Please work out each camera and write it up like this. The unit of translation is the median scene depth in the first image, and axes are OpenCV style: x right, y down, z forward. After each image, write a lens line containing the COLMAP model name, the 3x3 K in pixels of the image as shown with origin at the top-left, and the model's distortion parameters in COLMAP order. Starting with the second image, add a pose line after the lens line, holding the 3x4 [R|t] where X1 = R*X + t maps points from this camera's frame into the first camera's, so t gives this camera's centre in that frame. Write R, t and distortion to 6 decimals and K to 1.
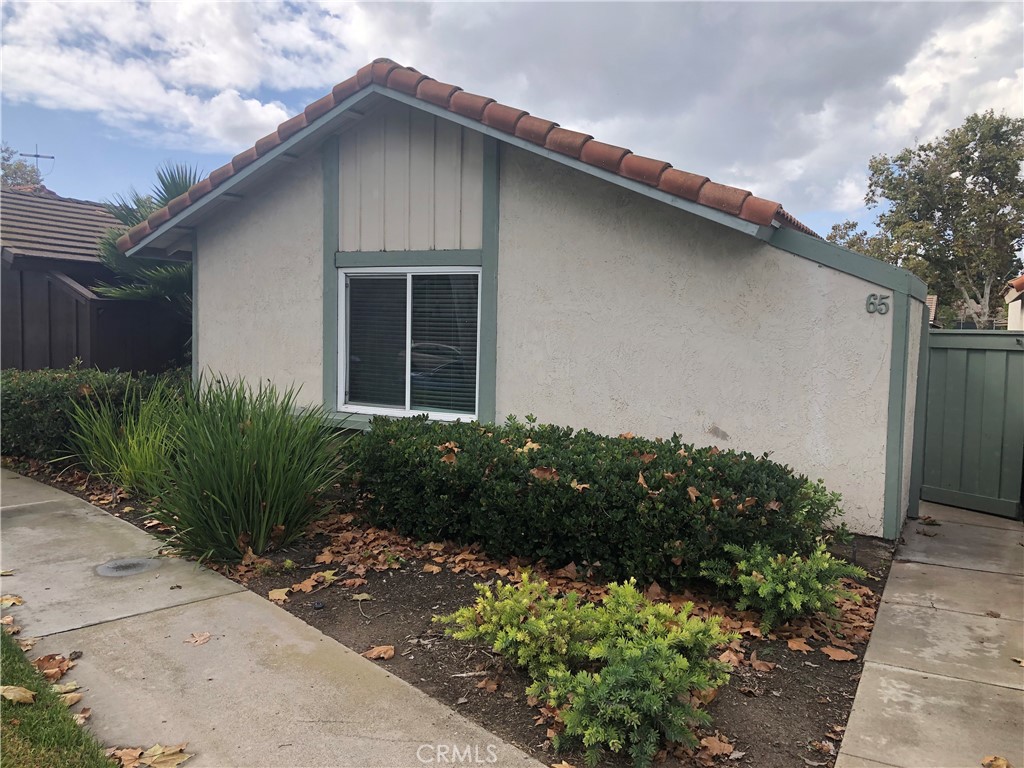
lens RADIAL K [[851.6, 0, 512.0], [0, 851.6, 392.8], [0, 0, 1]] dist [0.023804, -0.011418]
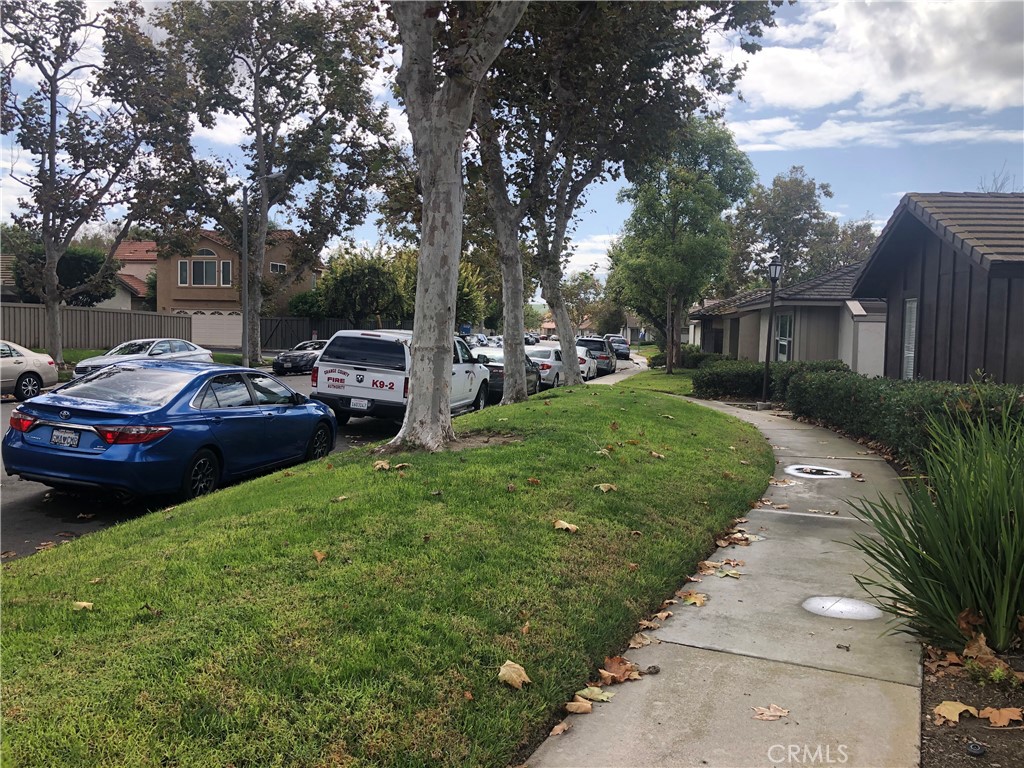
lens RADIAL K [[851.6, 0, 512.0], [0, 851.6, 392.8], [0, 0, 1]] dist [0.023804, -0.011418]
pose [[0.362412, 0.064594, -0.929777, 0.204481], [-0.092155, 0.995190, 0.033218, -0.005289], [0.927451, 0.073645, 0.366622, 0.381096]]
